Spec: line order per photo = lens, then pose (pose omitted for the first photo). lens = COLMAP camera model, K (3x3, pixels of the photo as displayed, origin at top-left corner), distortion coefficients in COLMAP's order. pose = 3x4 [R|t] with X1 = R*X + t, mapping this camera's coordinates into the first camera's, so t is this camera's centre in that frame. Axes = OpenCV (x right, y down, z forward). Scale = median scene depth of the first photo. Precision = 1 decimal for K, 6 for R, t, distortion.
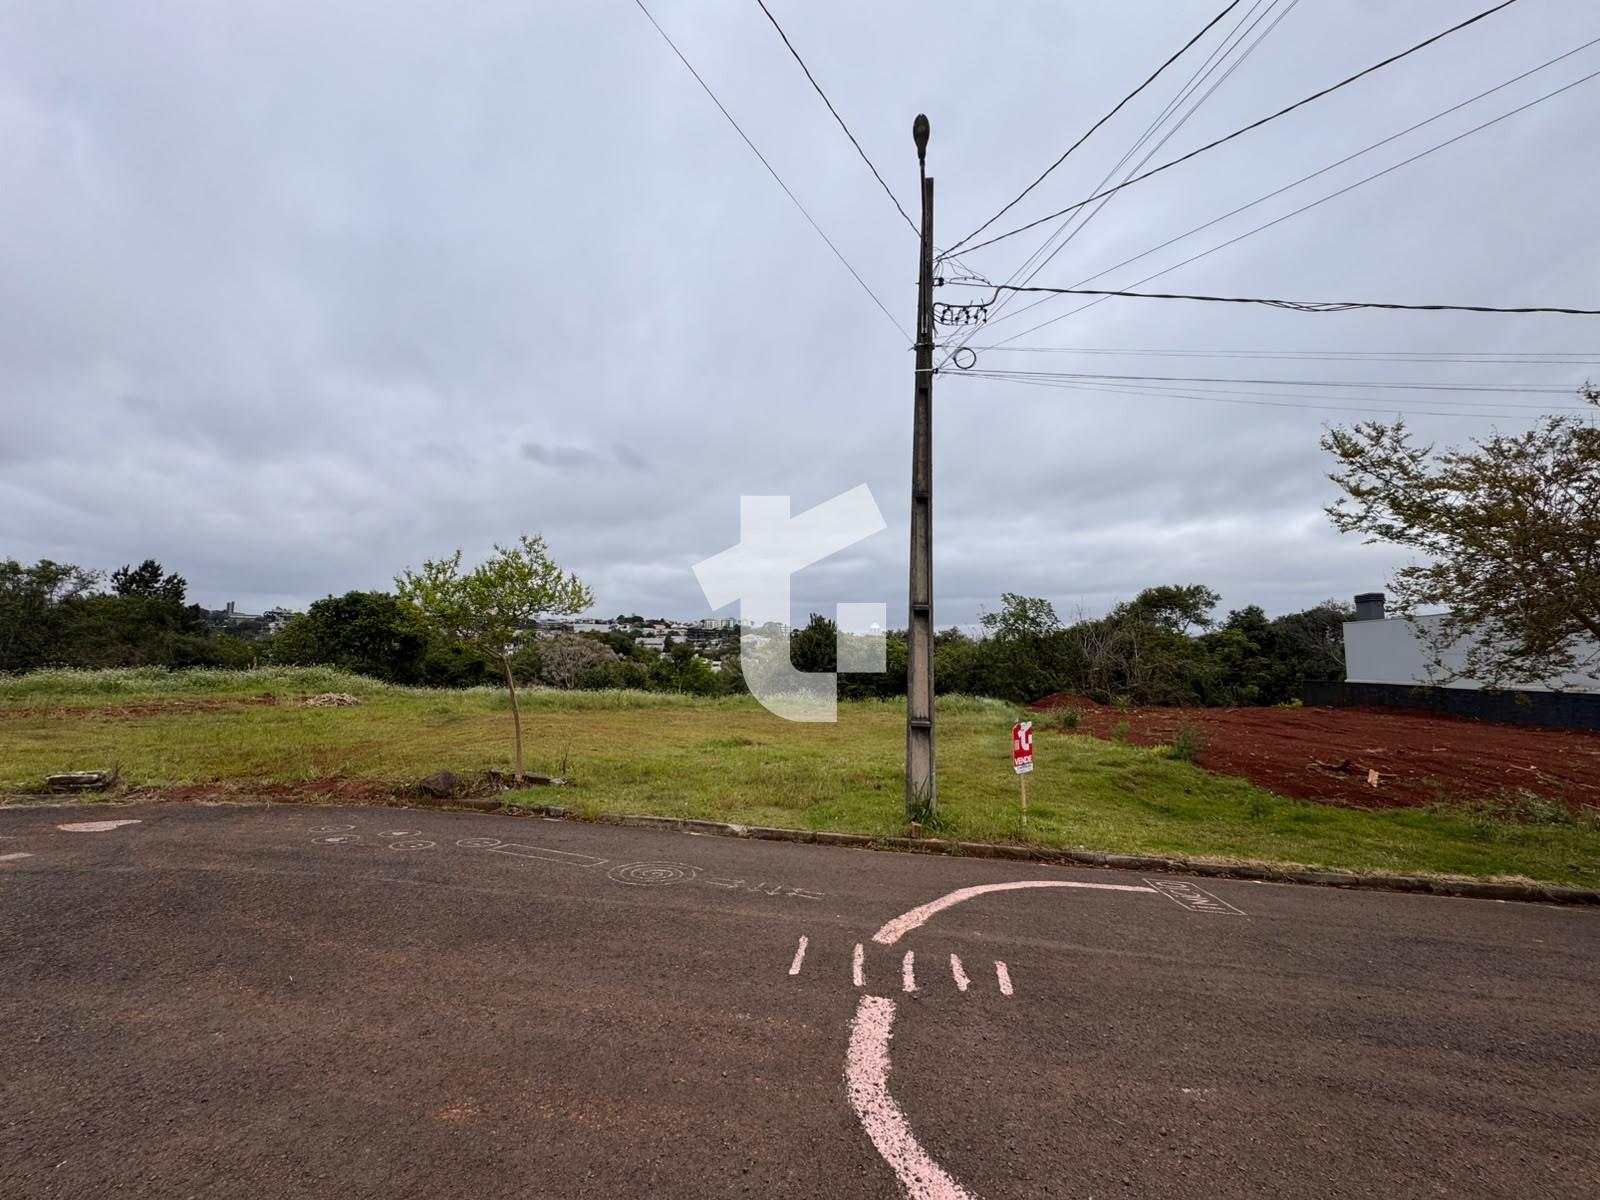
lens RADIAL K [[641.9, 0, 799.9], [0, 641.9, 604.6], [0, 0, 1]] dist [-0.001930, 0.000007]
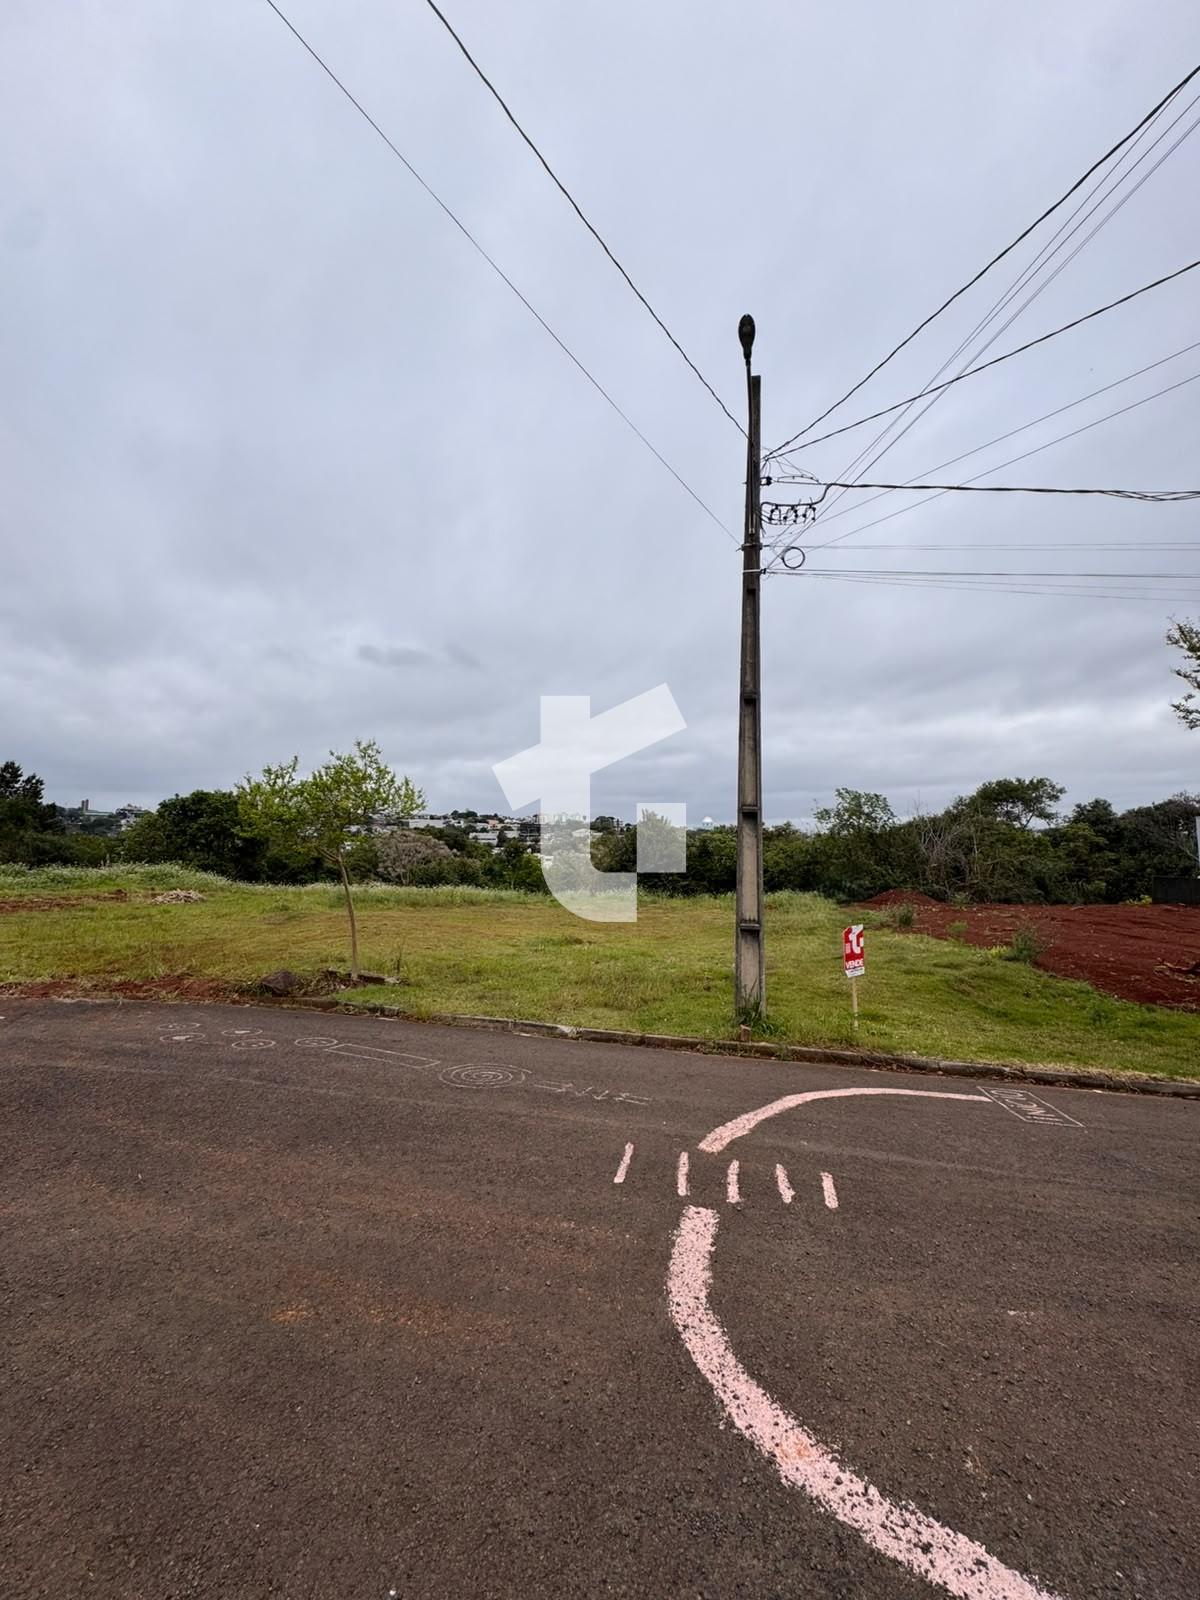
lens RADIAL K [[641.4, 0, 601.9], [0, 641.4, 801.9], [0, 0, 1]] dist [-0.003407, 0.000105]
pose [[0.998886, -0.005345, -0.046893, 0.006495], [0.005557, 0.999975, 0.004396, -0.013028], [0.046868, -0.004652, 0.998890, -0.004502]]
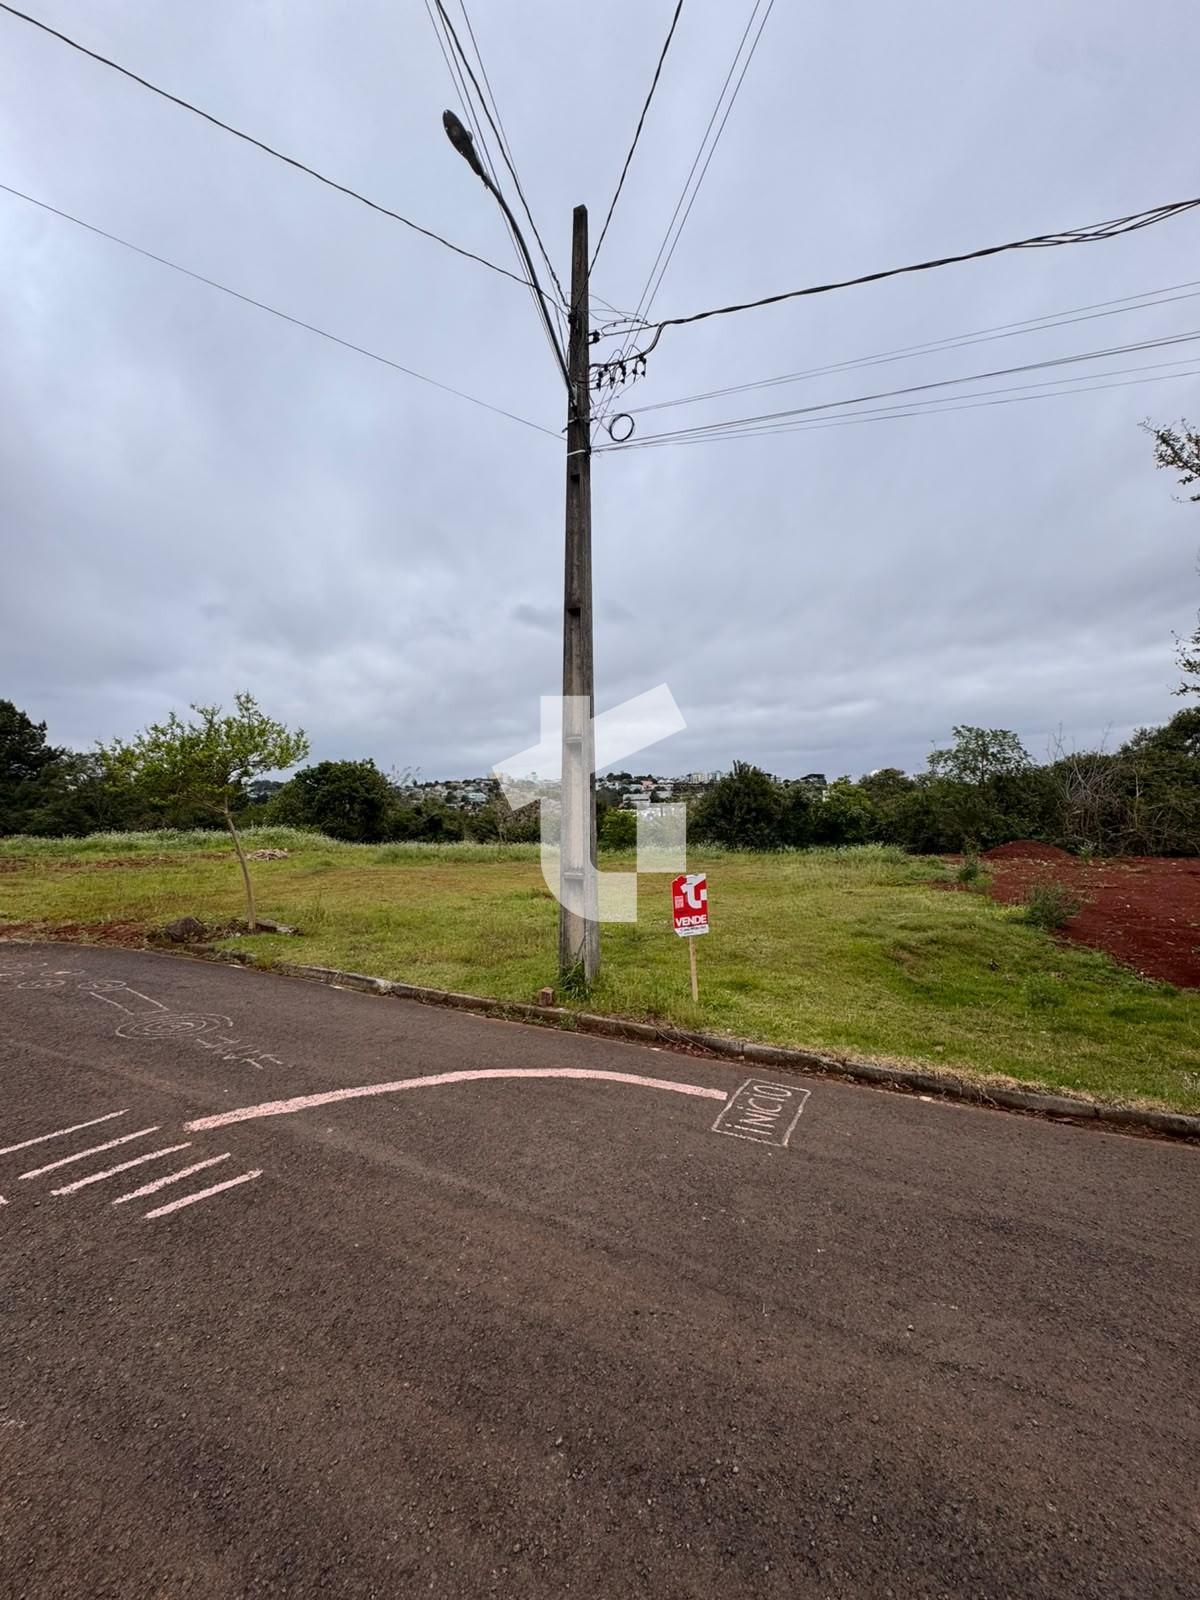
lens RADIAL K [[641.4, 0, 601.9], [0, 641.4, 801.9], [0, 0, 1]] dist [-0.003407, 0.000105]
pose [[0.955697, -0.029828, -0.292838, 0.463715], [0.049262, 0.997029, 0.059214, 0.037170], [0.290201, -0.071016, 0.954327, 0.193961]]
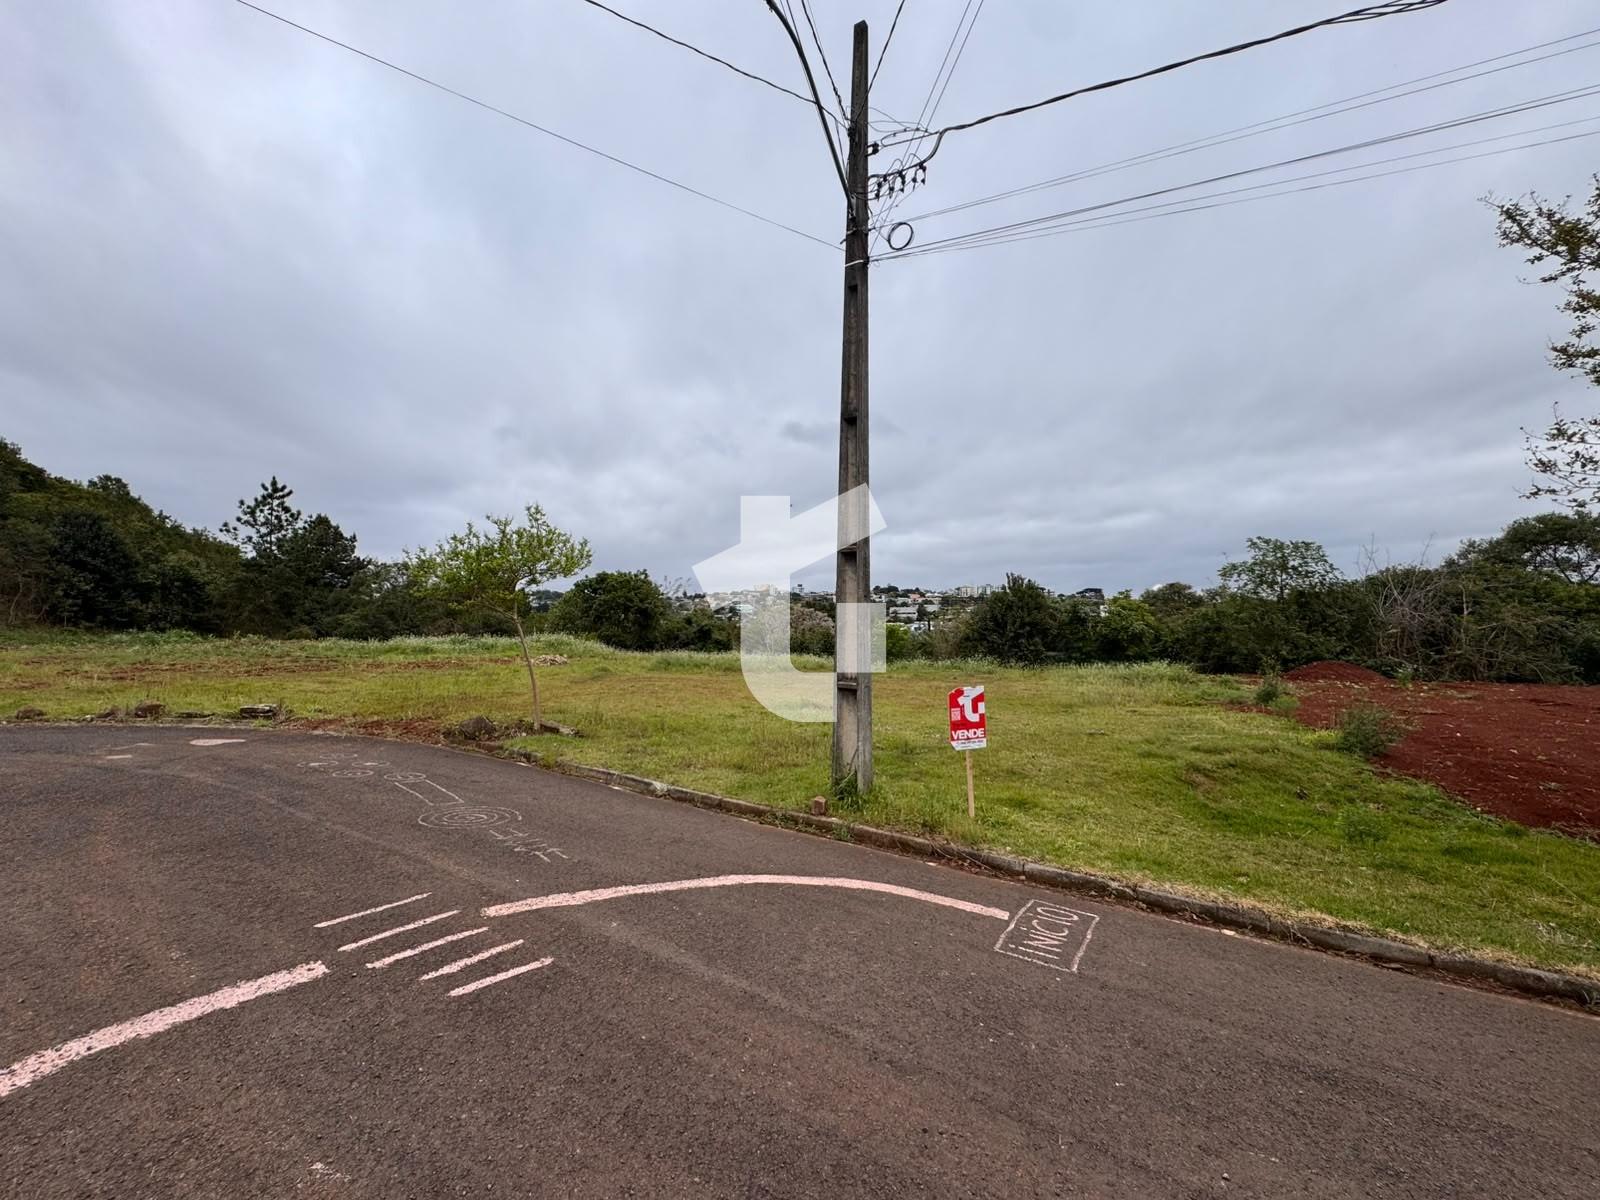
lens RADIAL K [[641.4, 0, 798.5], [0, 641.4, 603.7], [0, 0, 1]] dist [-0.003407, 0.000105]
pose [[0.918967, -0.024761, -0.393556, 0.452723], [0.043078, 0.998357, 0.037775, 0.041375], [0.391974, -0.051667, 0.918524, 0.190882]]
